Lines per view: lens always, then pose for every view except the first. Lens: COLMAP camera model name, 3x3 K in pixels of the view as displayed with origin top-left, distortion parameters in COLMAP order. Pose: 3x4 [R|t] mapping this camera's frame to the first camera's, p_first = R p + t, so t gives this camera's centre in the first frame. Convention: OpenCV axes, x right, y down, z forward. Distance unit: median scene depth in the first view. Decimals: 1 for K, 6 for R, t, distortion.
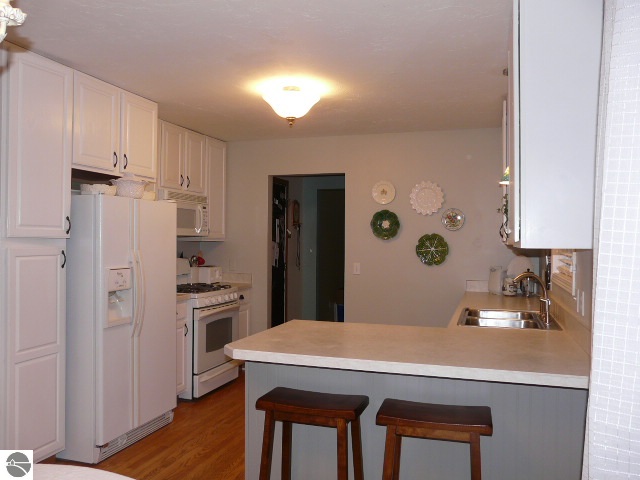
lens RADIAL K [[525.7, 0, 319.0], [0, 525.7, 239.6], [0, 0, 1]] dist [-0.039977, 0.011077]
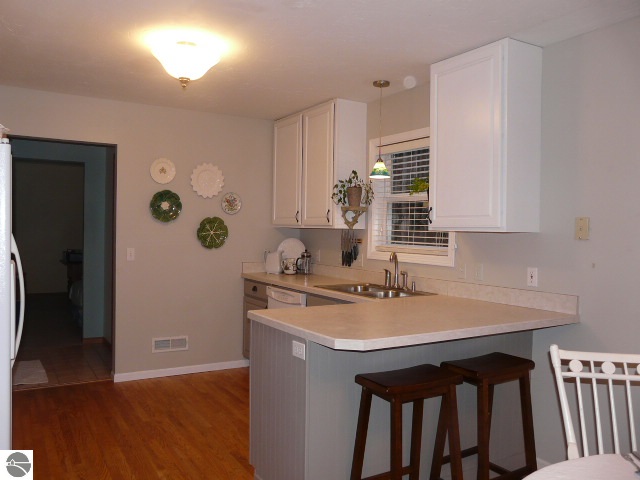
lens RADIAL K [[525.7, 0, 318.2], [0, 525.7, 238.7], [0, 0, 1]] dist [-0.039977, 0.011077]
pose [[0.662974, -0.011665, 0.748552, -0.393152], [-0.012034, 0.999583, 0.026235, 0.001845], [-0.748546, -0.026401, 0.662557, 0.192797]]
